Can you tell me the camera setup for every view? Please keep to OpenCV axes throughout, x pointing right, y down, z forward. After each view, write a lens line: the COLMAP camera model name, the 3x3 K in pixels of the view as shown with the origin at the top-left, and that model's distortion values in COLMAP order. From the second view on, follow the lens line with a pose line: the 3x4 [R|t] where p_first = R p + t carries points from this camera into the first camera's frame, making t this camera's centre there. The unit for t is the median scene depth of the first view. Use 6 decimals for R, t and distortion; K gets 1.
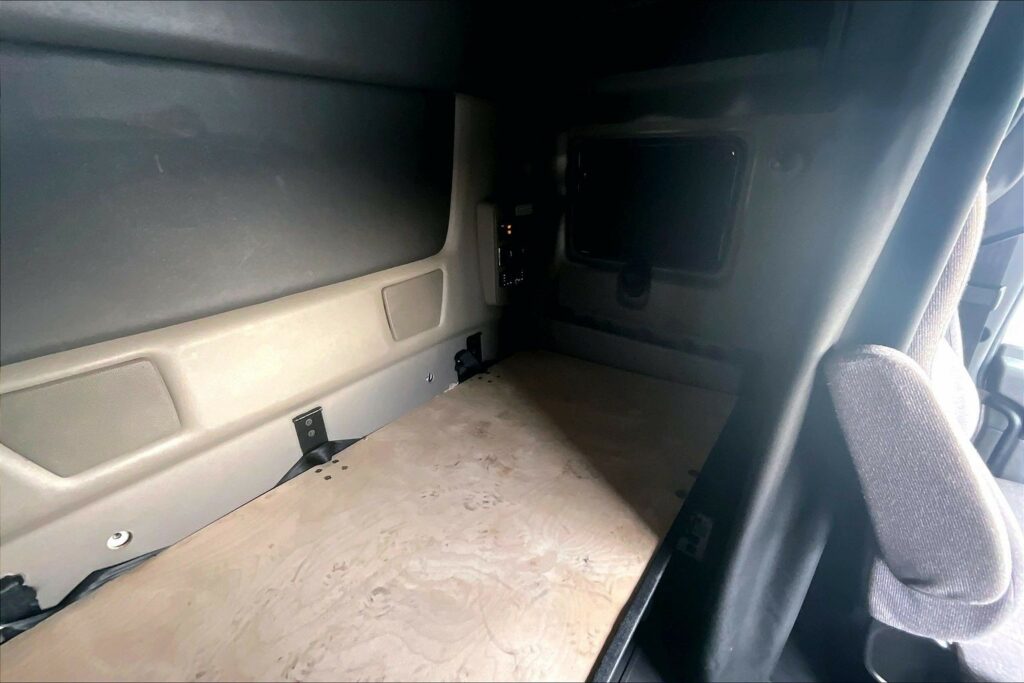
lens RADIAL K [[426.5, 0, 503.8], [0, 426.5, 343.9], [0, 0, 1]] dist [-0.004407, -0.001883]
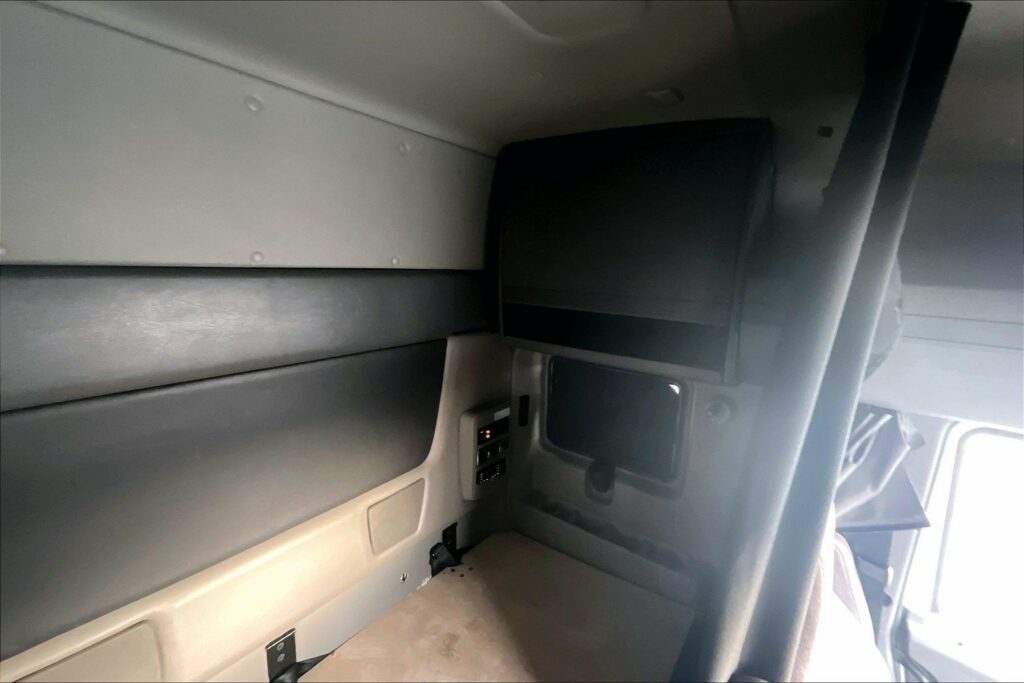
lens RADIAL K [[426.5, 0, 508.8], [0, 426.5, 320.4], [0, 0, 1]] dist [-0.004407, -0.001883]
pose [[0.998253, 0.053038, 0.026029, 0.023377], [-0.044688, 0.966019, -0.254578, -0.281052], [-0.038647, 0.252970, 0.966702, -0.181183]]
